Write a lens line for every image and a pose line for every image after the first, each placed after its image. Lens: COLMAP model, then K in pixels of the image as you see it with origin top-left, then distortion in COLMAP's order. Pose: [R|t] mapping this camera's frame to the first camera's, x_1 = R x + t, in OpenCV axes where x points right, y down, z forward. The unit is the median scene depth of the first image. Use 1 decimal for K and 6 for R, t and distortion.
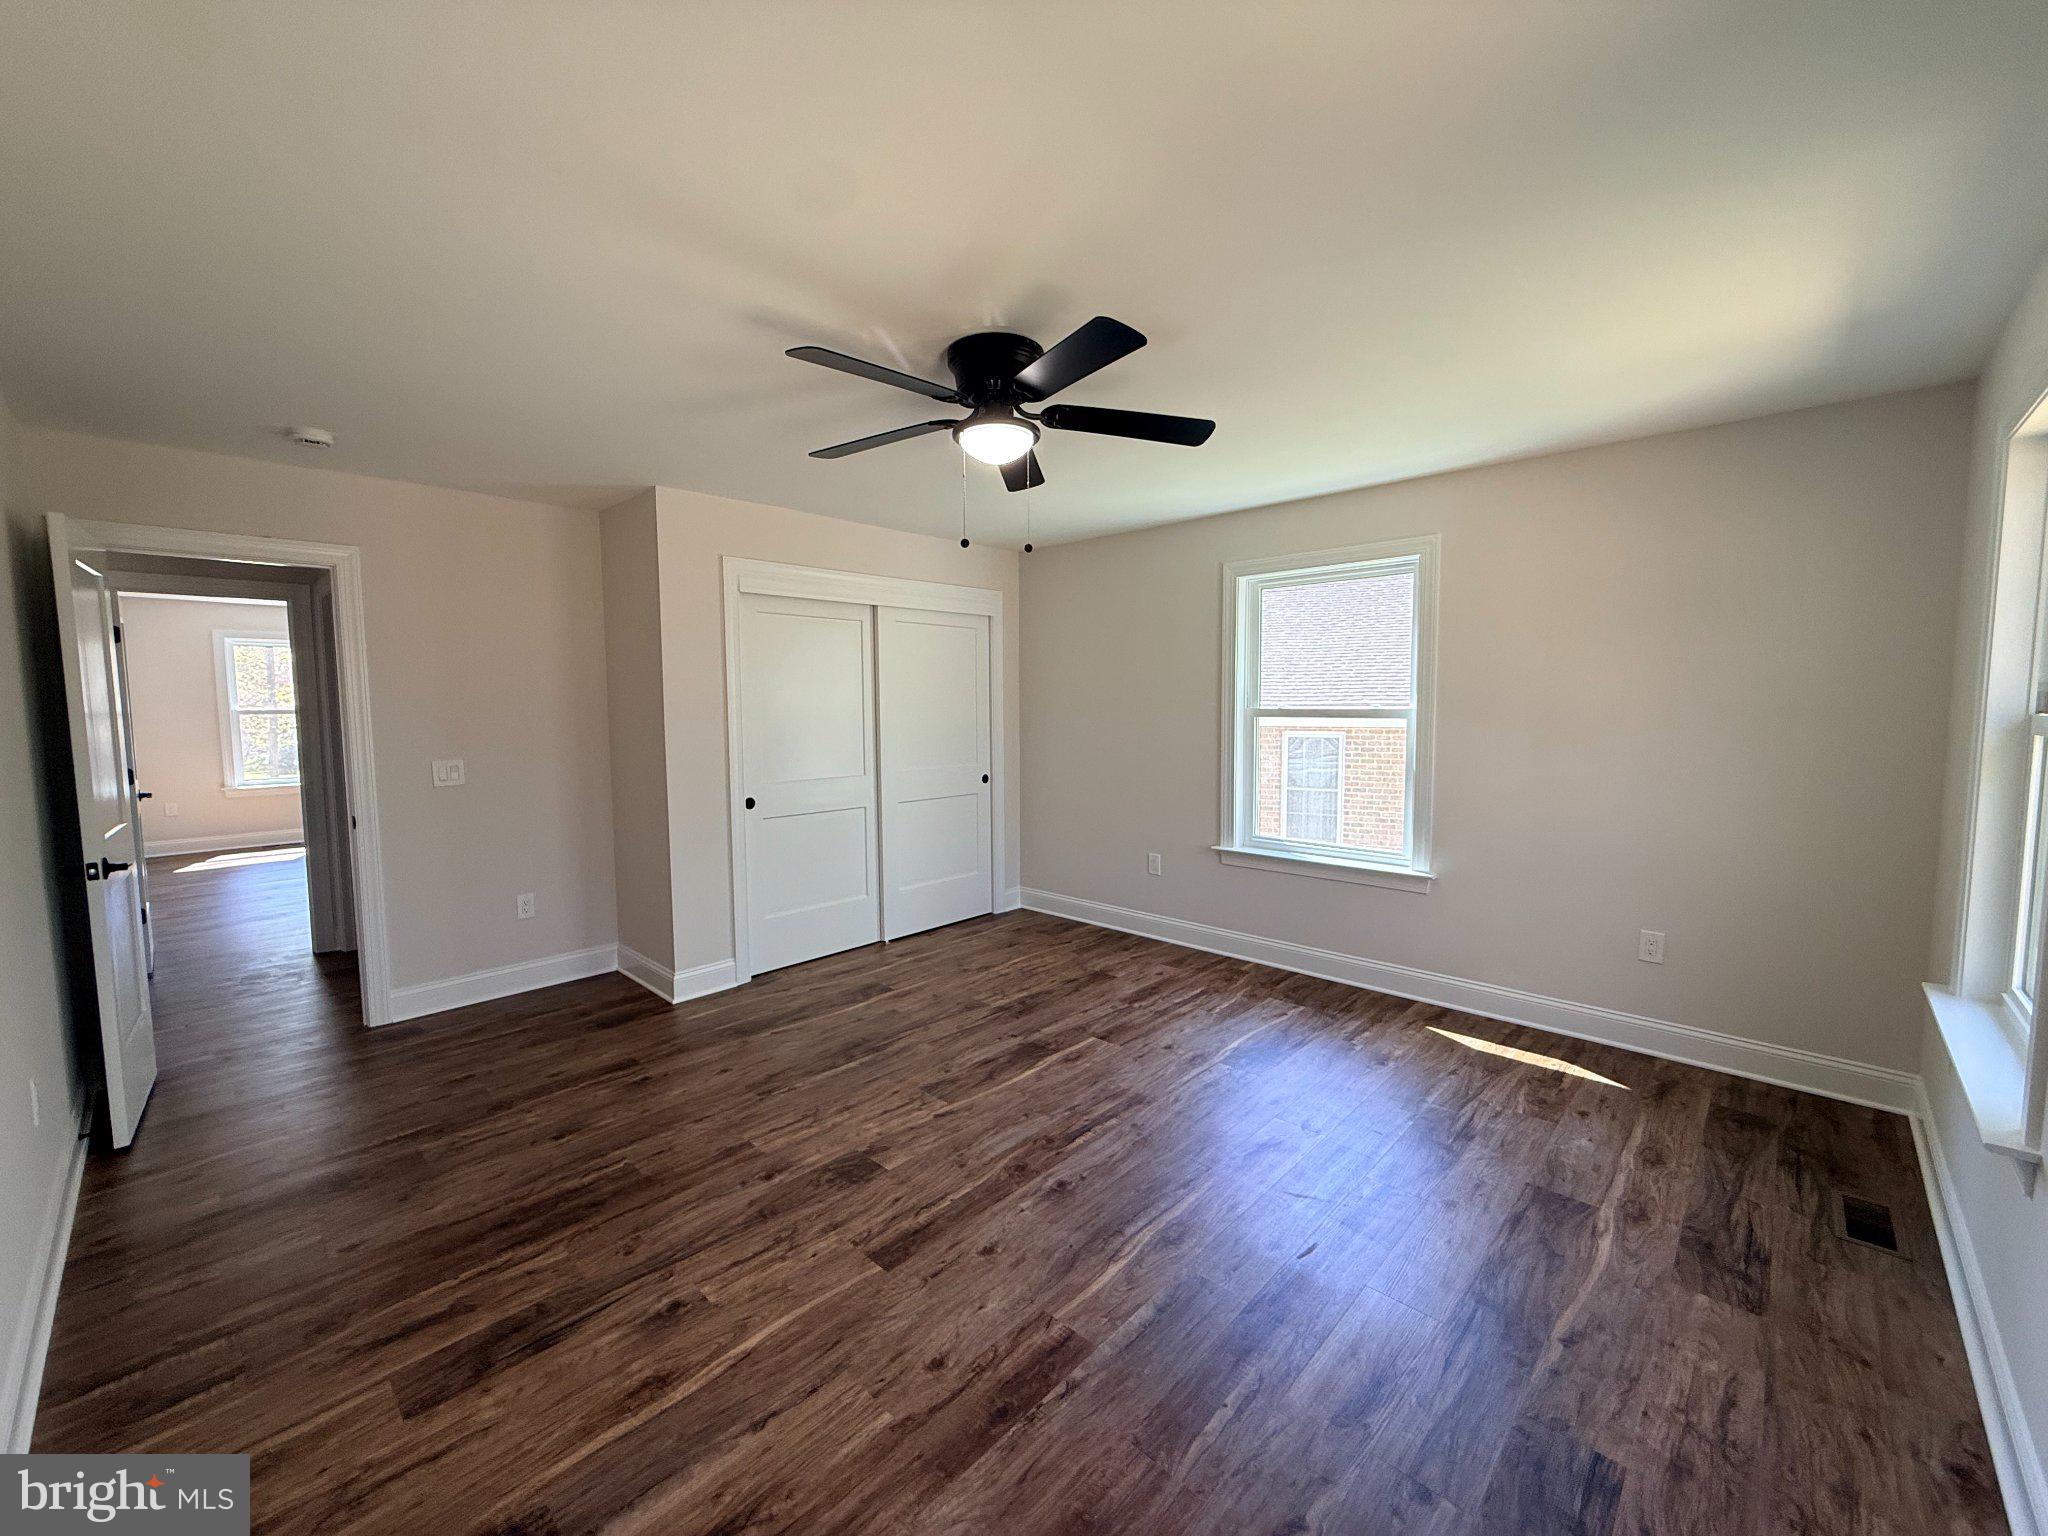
lens RADIAL K [[816.6, 0, 1017.4], [0, 816.6, 763.4], [0, 0, 1]] dist [0.002041, 0.000732]
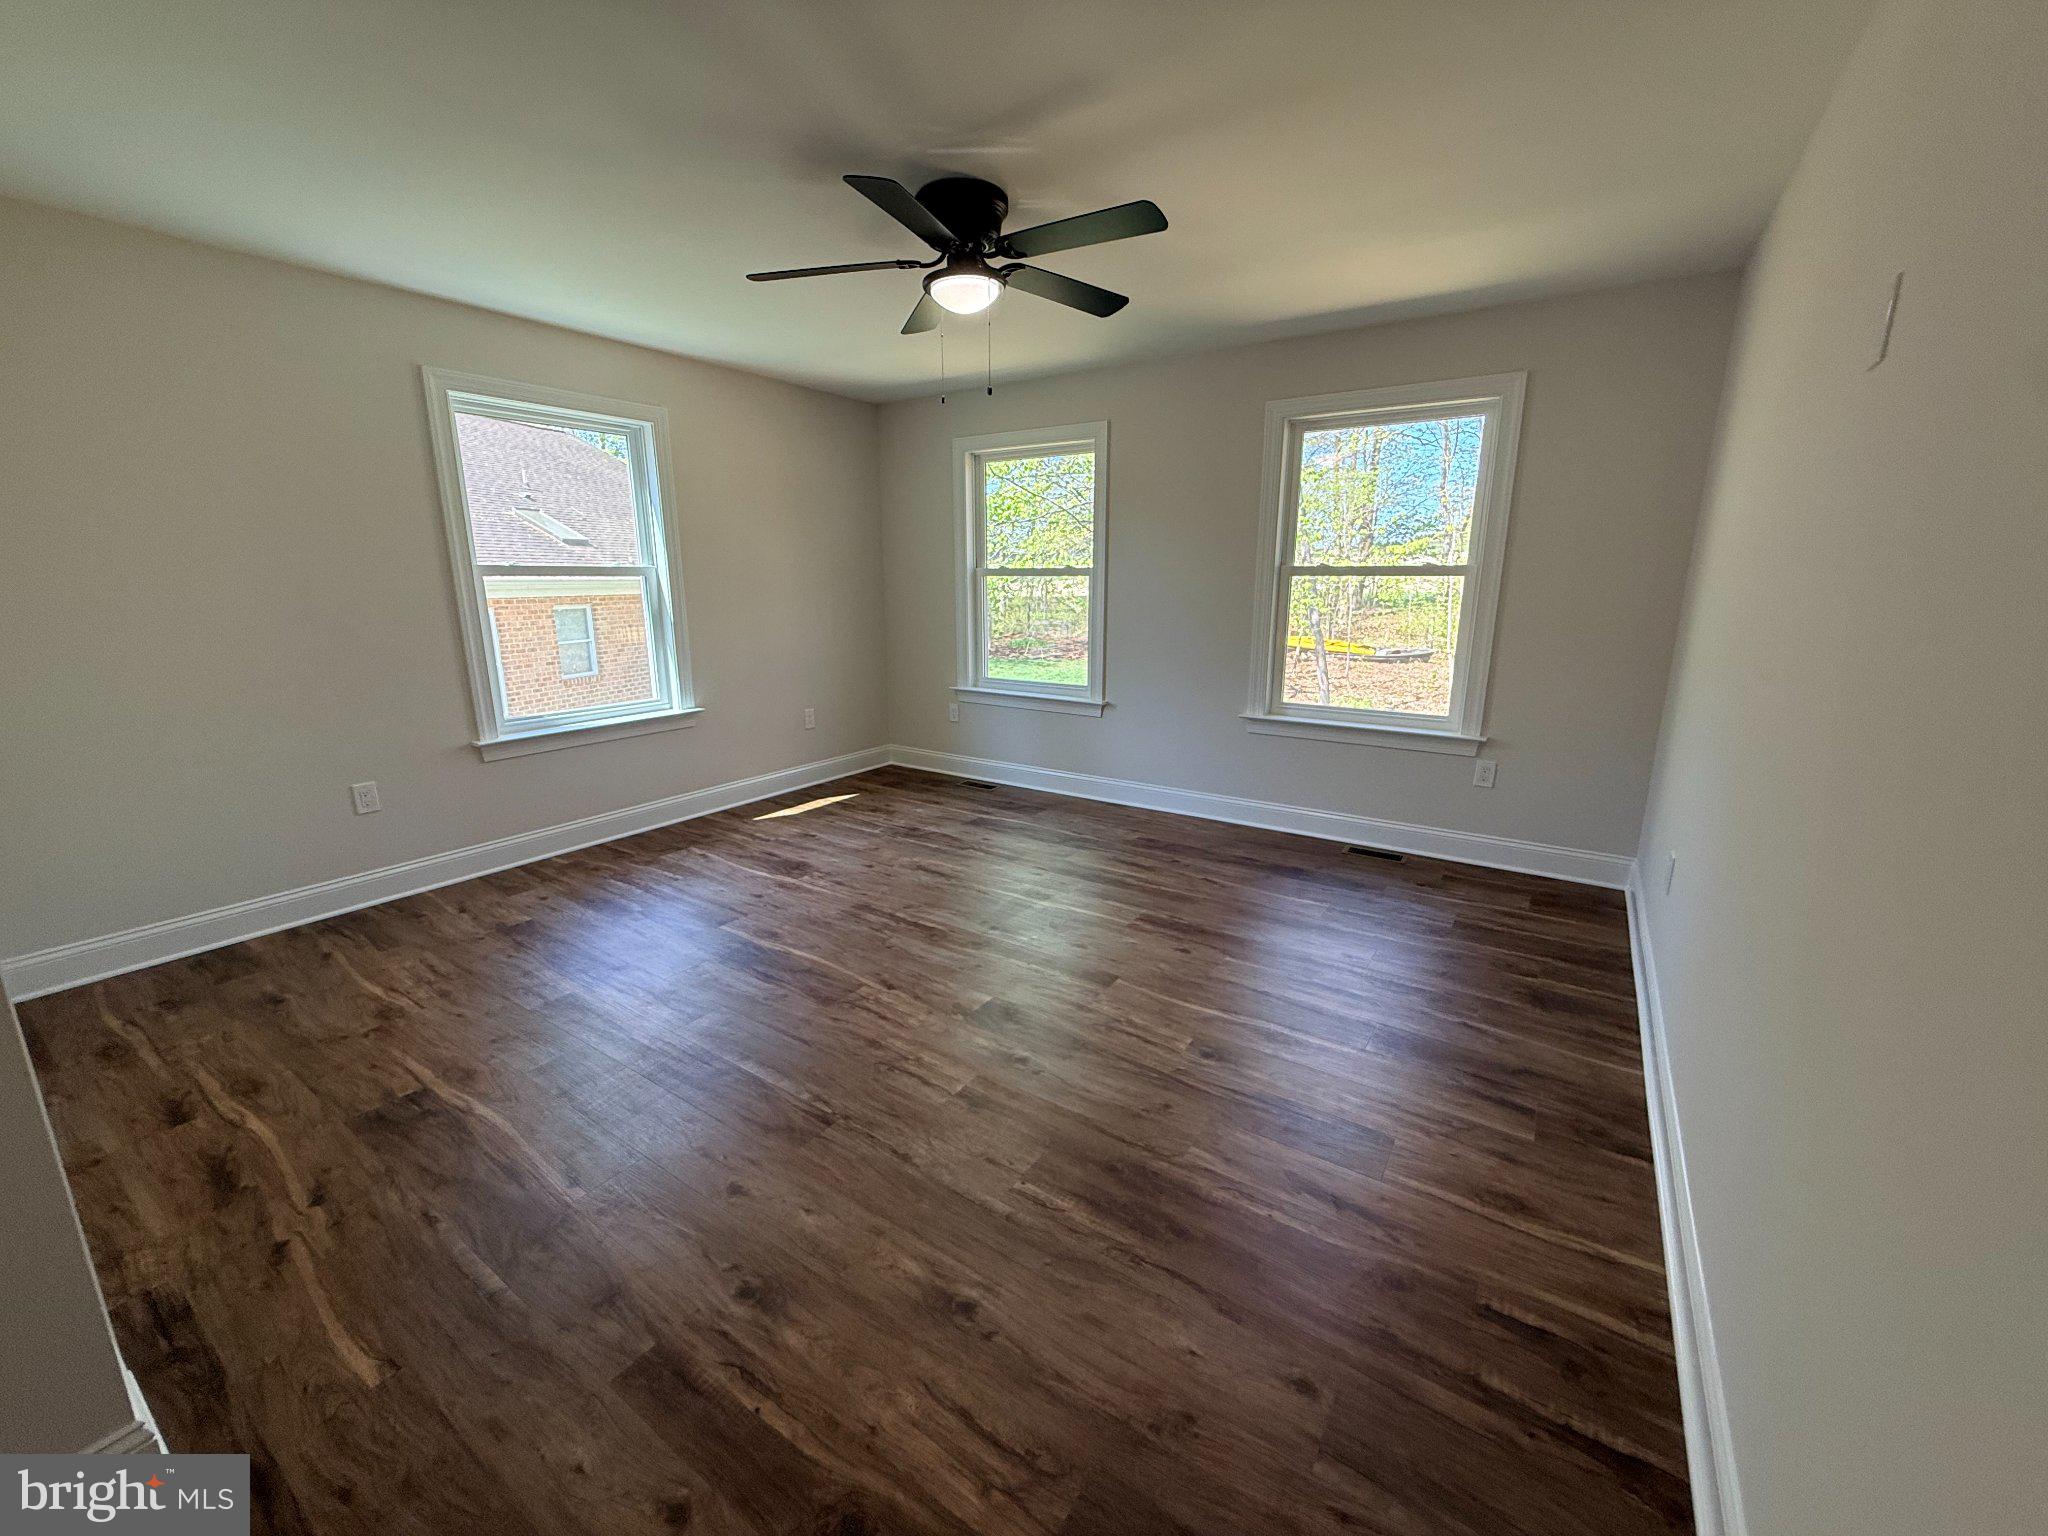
lens RADIAL K [[816.6, 0, 1013.7], [0, 816.6, 764.6], [0, 0, 1]] dist [0.002041, 0.000732]
pose [[-0.164818, -0.215300, 0.962539, -0.850944], [0.078438, 0.969933, 0.230386, -0.027929], [-0.983200, 0.113472, -0.142975, 0.832654]]
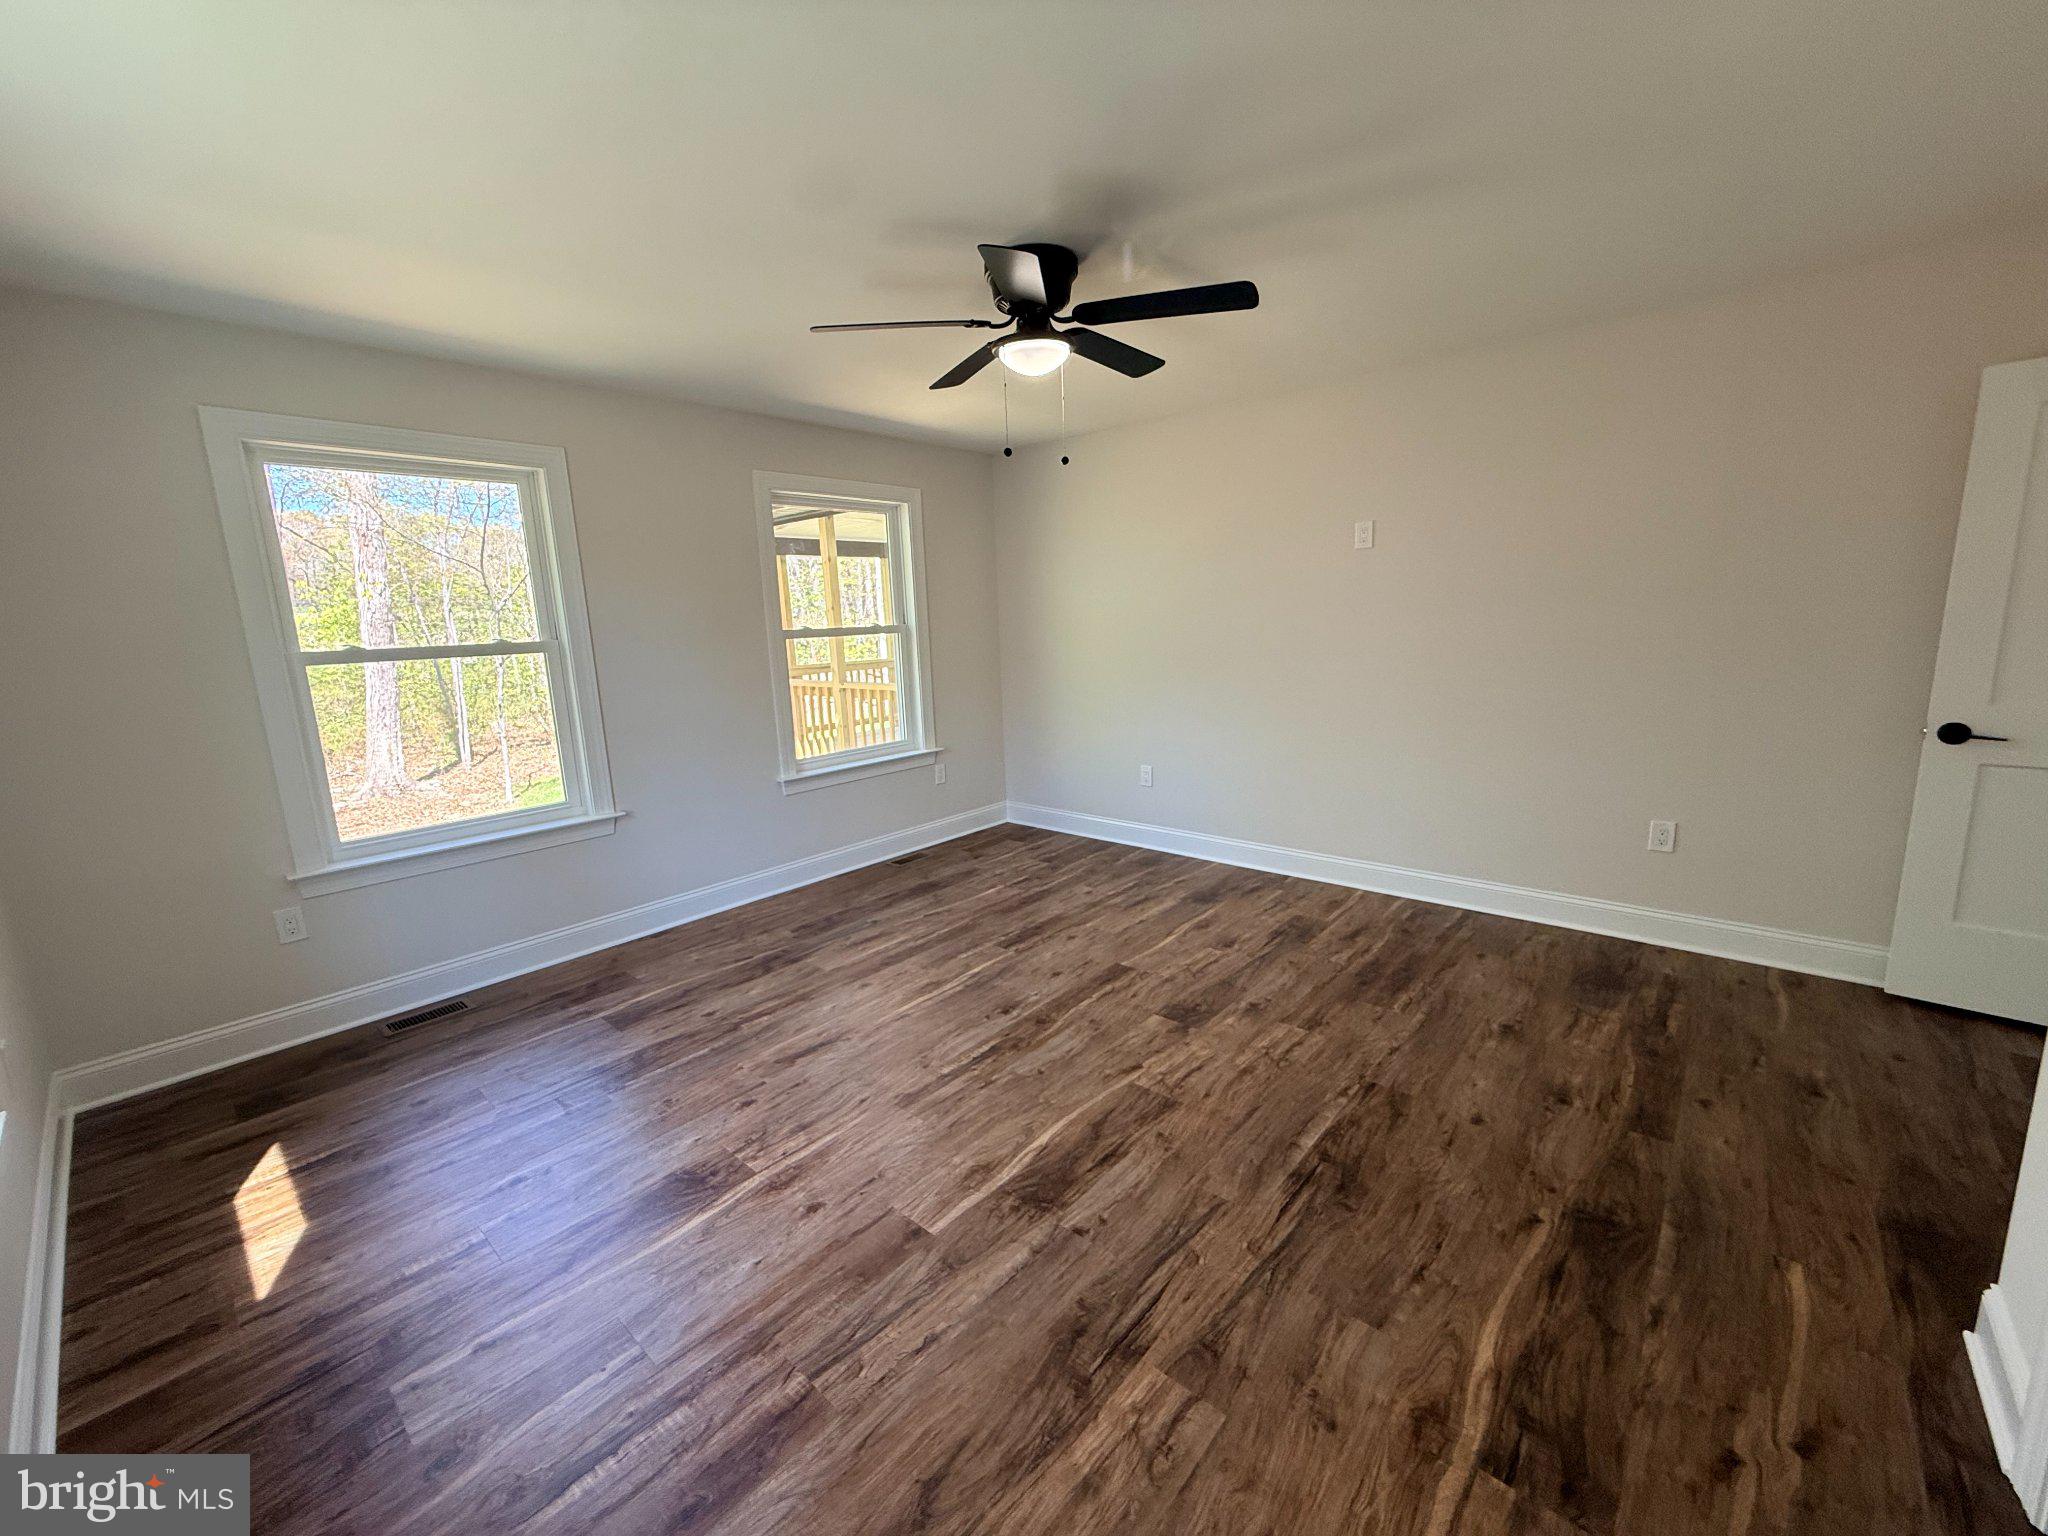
lens RADIAL K [[816.6, 0, 1021.4], [0, 816.6, 763.5], [0, 0, 1]] dist [0.002041, 0.000732]
pose [[-0.998043, 0.054009, -0.031508, 0.036314], [0.044254, 0.966122, 0.254264, -0.110273], [0.044174, 0.252372, -0.966622, 1.536620]]
